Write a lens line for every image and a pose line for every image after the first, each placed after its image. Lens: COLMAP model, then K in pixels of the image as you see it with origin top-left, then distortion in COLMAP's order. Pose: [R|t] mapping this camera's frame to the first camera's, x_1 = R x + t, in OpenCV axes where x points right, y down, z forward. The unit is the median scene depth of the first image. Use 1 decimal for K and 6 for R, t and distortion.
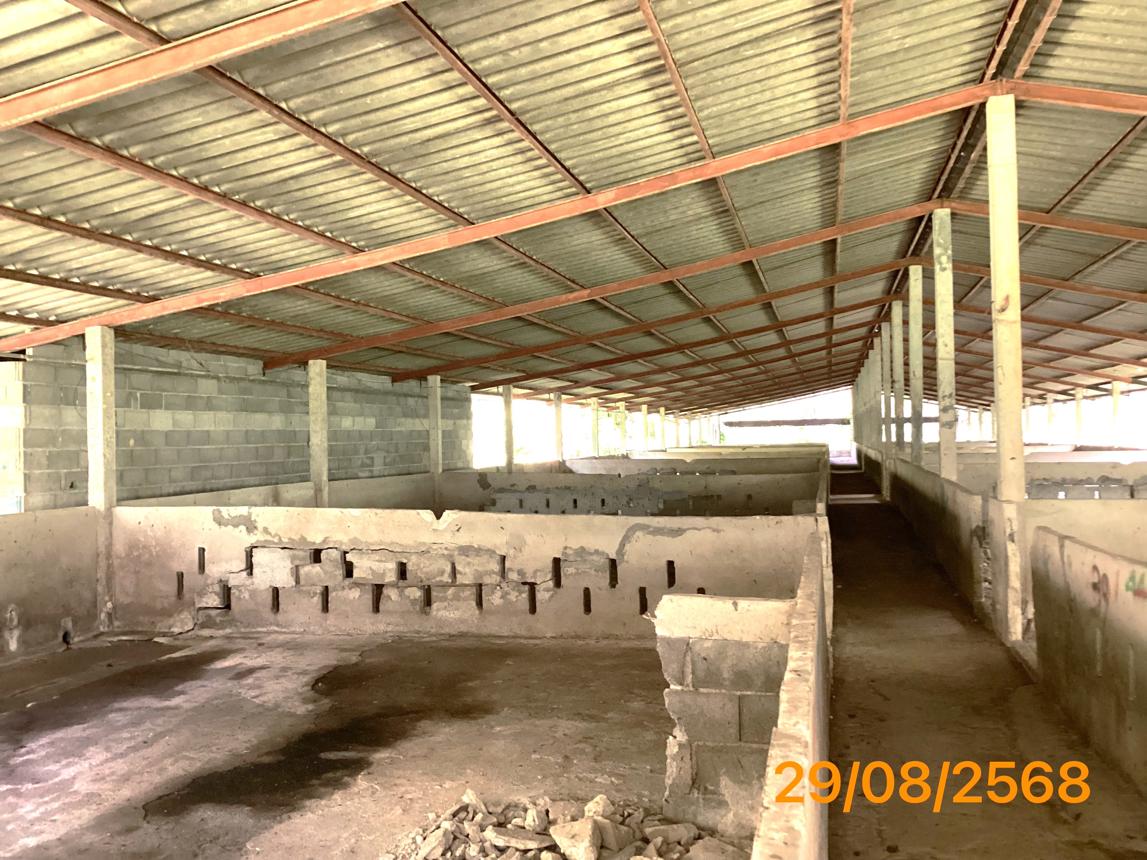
lens RADIAL K [[1027.1, 0, 571.5], [0, 1027.1, 431.8], [0, 0, 1]] dist [0.061315, -0.006232]
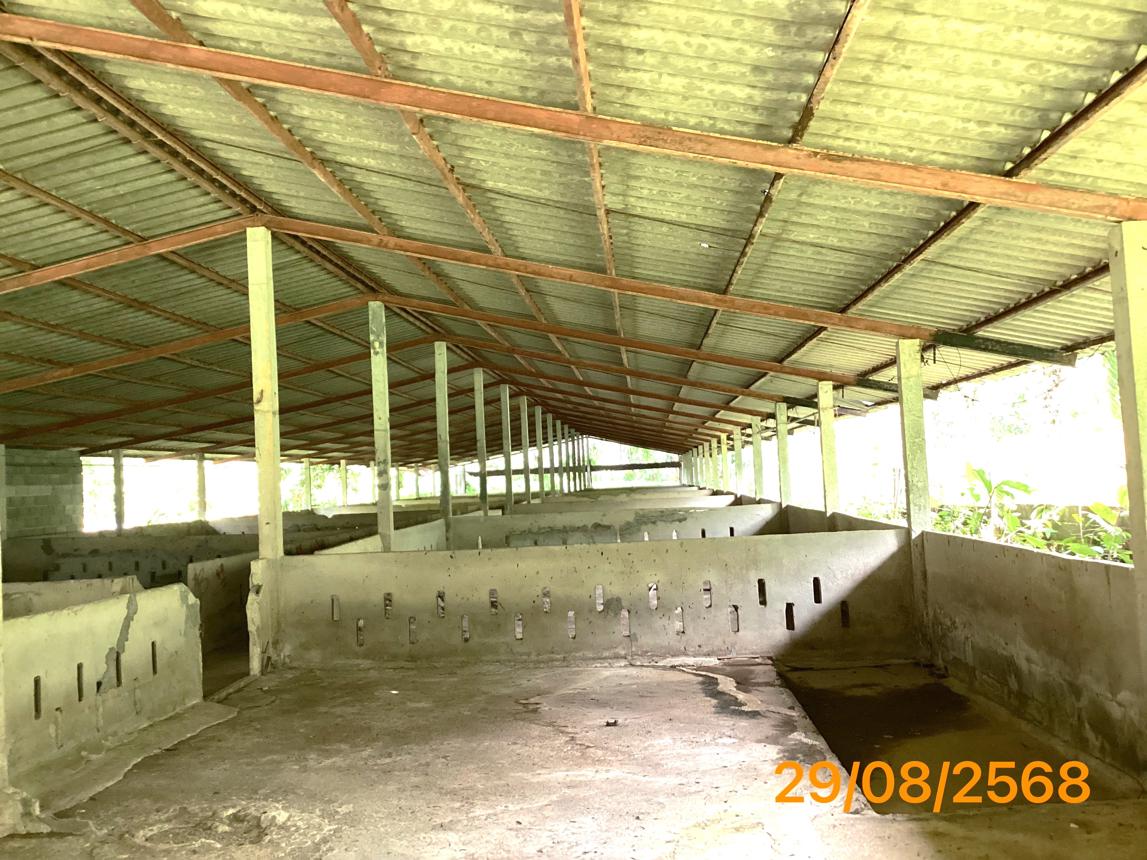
lens RADIAL K [[1027.1, 0, 574.7], [0, 1027.1, 428.0], [0, 0, 1]] dist [0.061315, -0.006232]
pose [[0.982765, -0.014218, 0.184312, 0.216404], [0.023234, 0.998632, -0.046852, -0.008089], [-0.183393, 0.050326, 0.981751, -0.101513]]
